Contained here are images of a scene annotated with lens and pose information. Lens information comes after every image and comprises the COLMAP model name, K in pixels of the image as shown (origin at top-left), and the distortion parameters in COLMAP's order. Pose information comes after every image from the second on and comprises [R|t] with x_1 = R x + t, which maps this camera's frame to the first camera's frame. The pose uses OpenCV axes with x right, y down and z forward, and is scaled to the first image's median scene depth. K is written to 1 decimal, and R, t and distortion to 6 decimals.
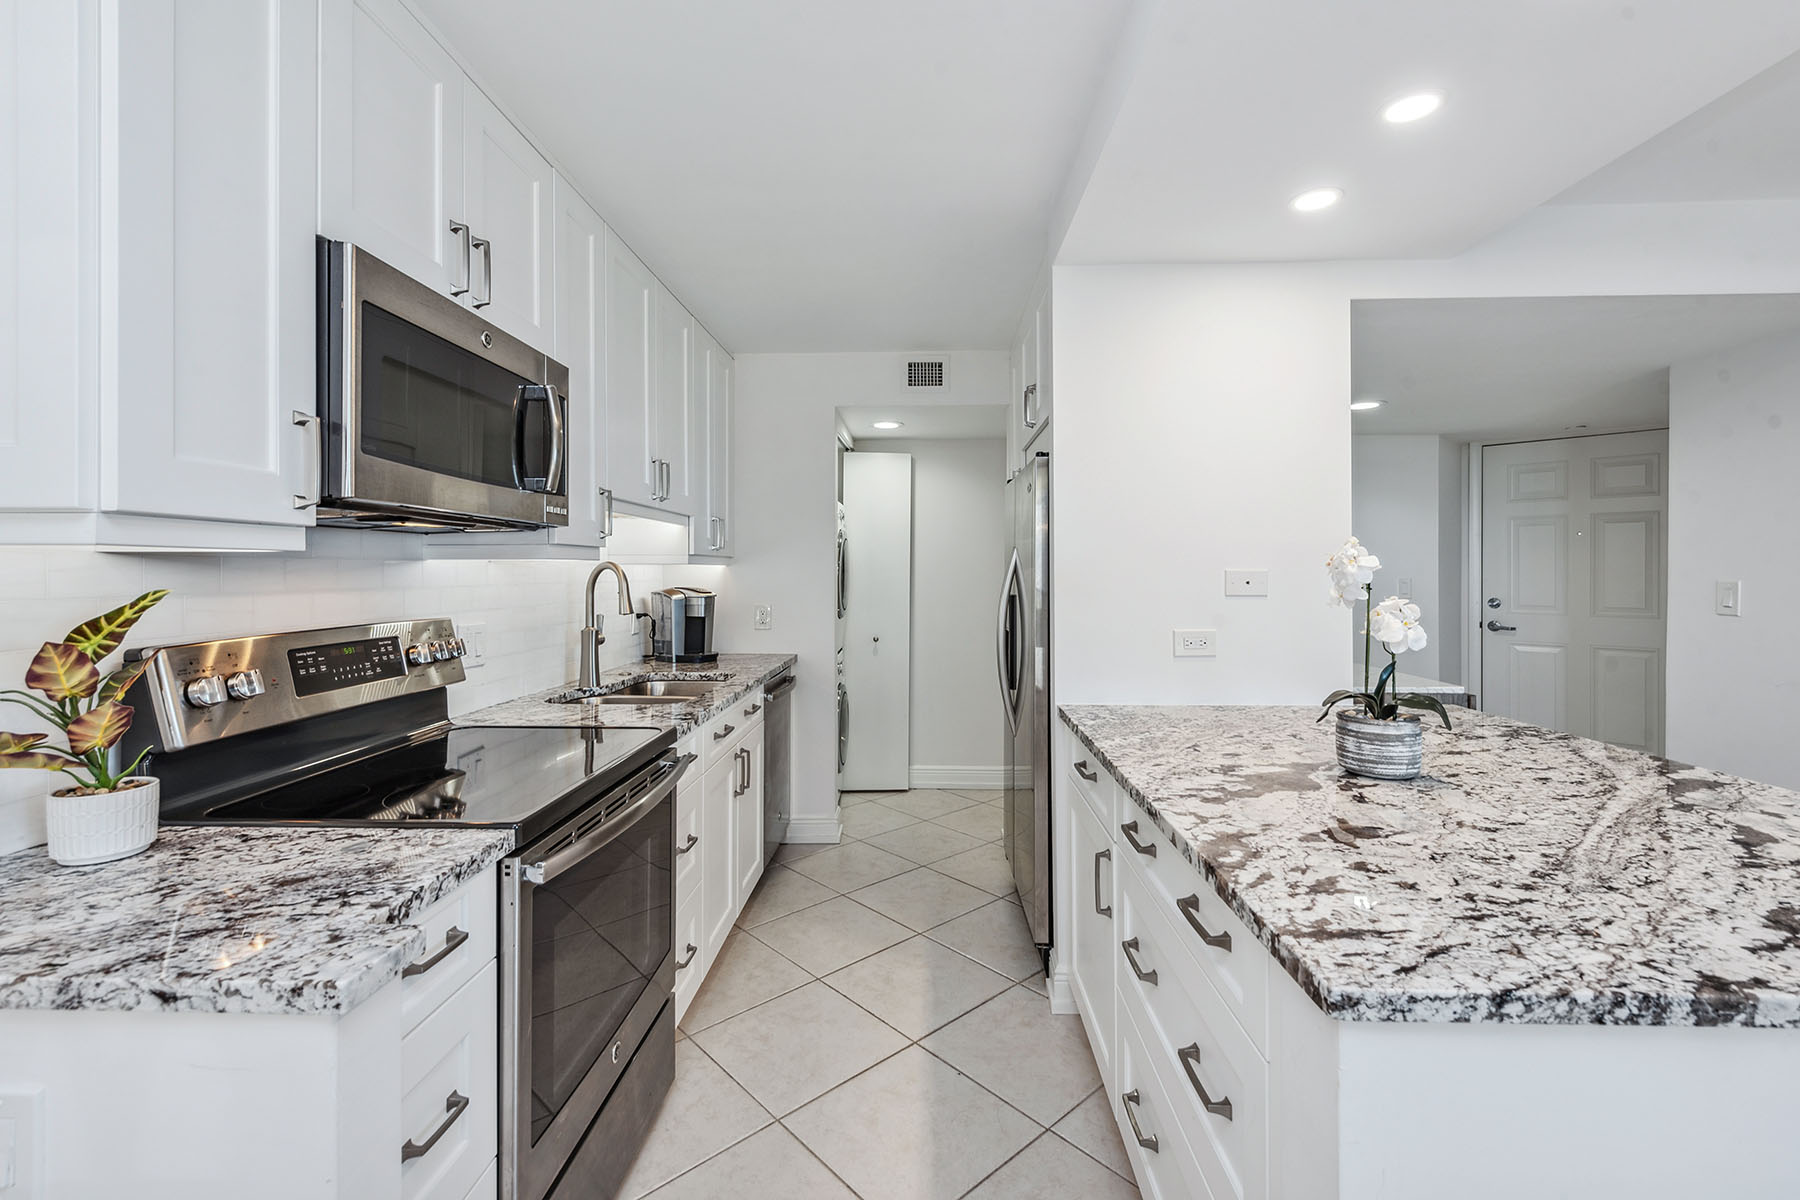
lens RADIAL K [[780.1, 0, 895.7], [0, 780.1, 553.3], [0, 0, 1]] dist [-0.002025, -0.000343]
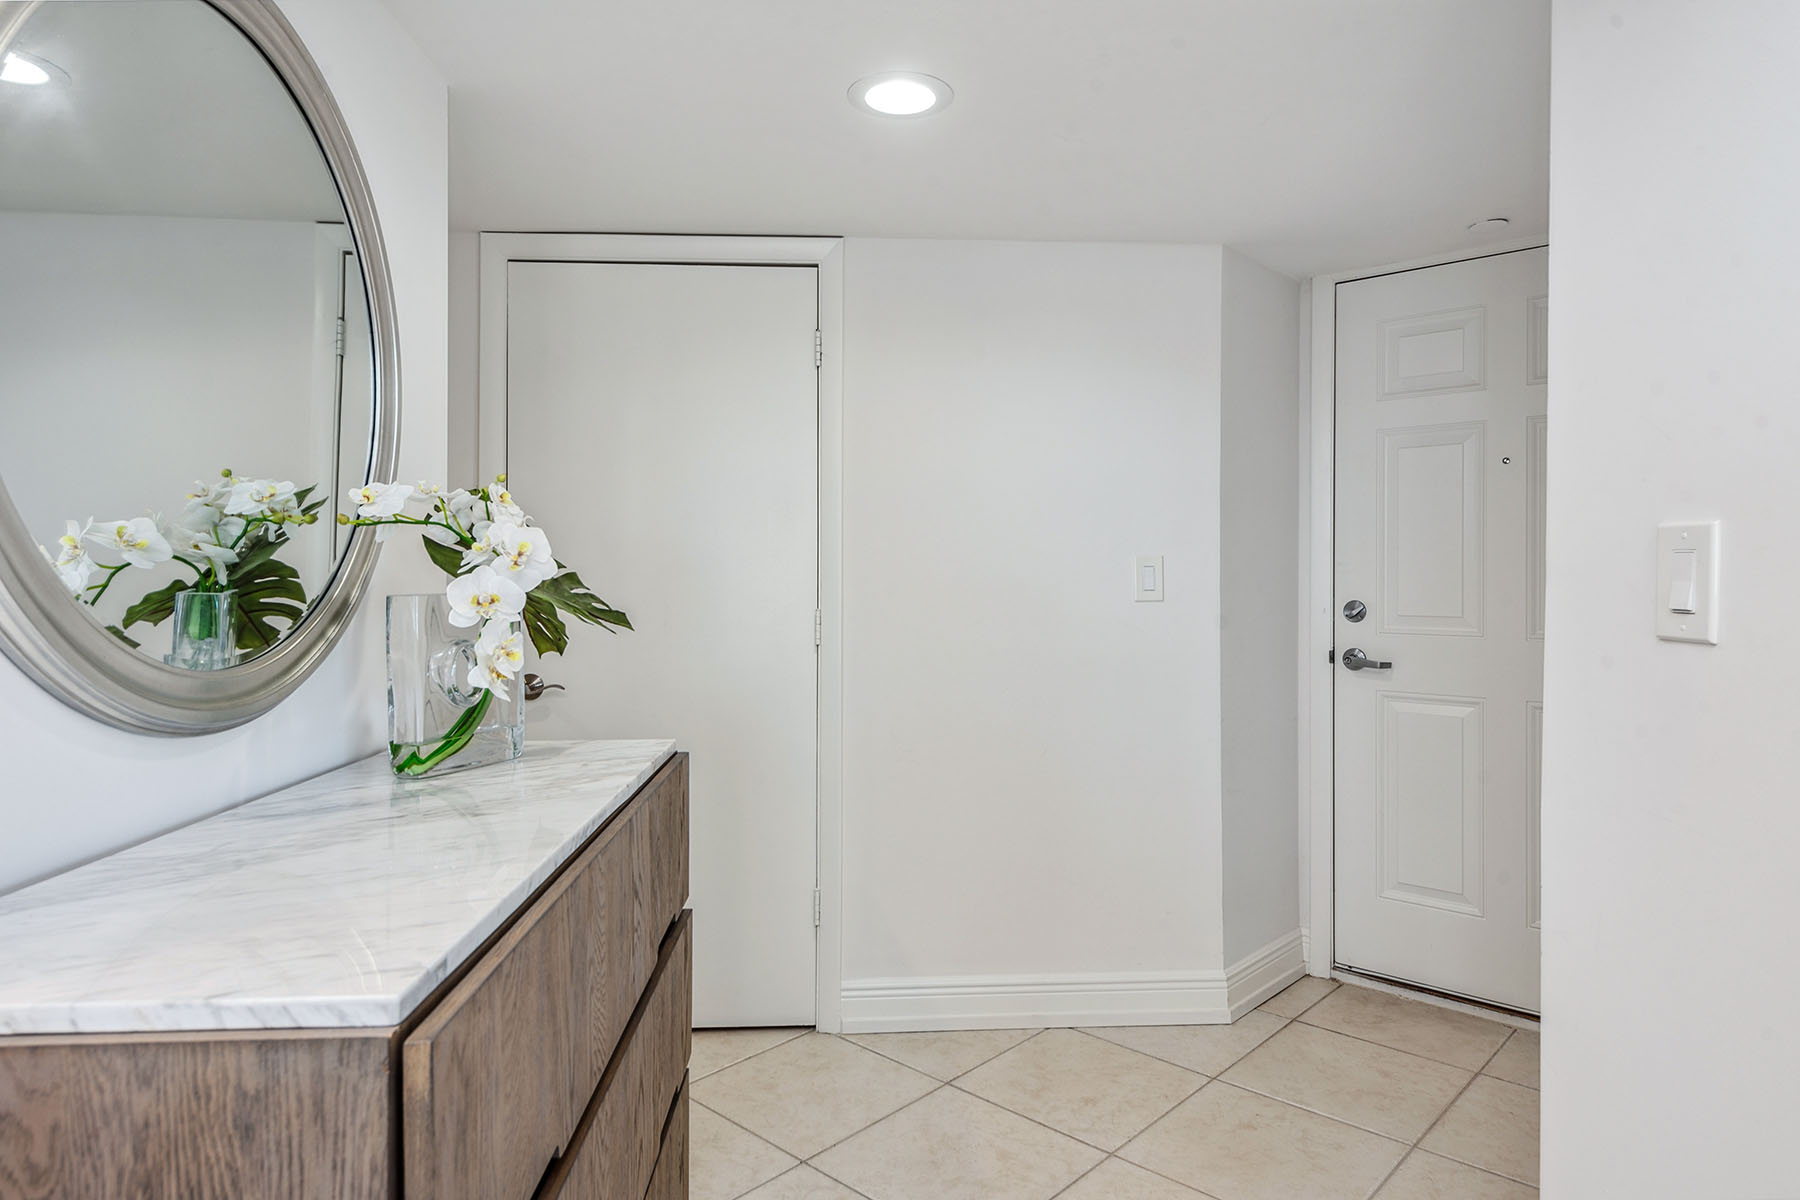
lens RADIAL K [[1084.3, 0, 902.8], [0, 1084.3, 569.5], [0, 0, 1]] dist [0.001101, 0.000141]
pose [[0.995668, 0.001806, 0.092967, 1.043717], [-0.003470, 0.999837, 0.017731, 0.066124], [-0.092920, -0.017977, 0.995511, 0.876224]]
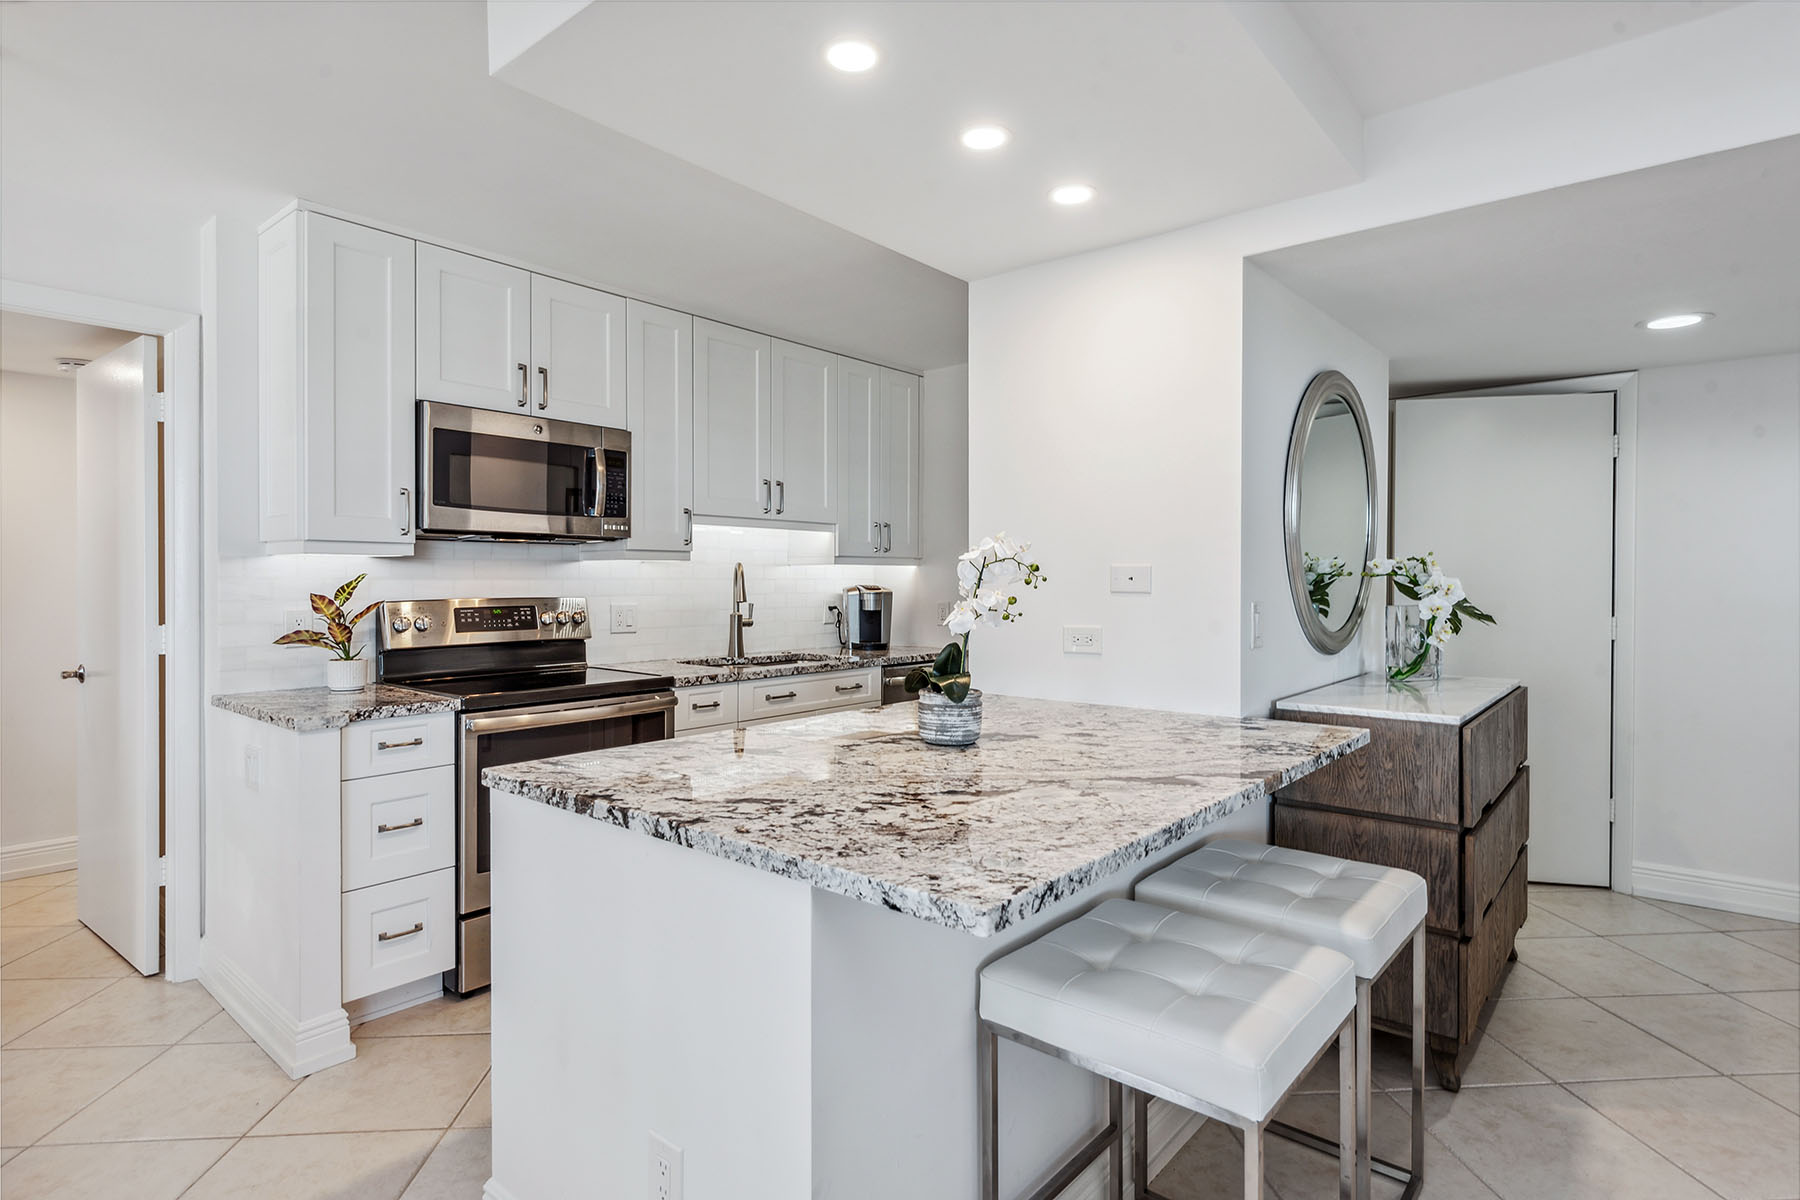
lens RADIAL K [[914.3, 0, 897.7], [0, 914.3, 582.7], [0, 0, 1]] dist [0.003470, -0.000078]
pose [[0.789898, 0.007268, -0.613195, 1.054728], [0.009787, 0.999653, 0.024456, 0.013827], [0.613160, -0.025319, 0.789553, -0.068942]]
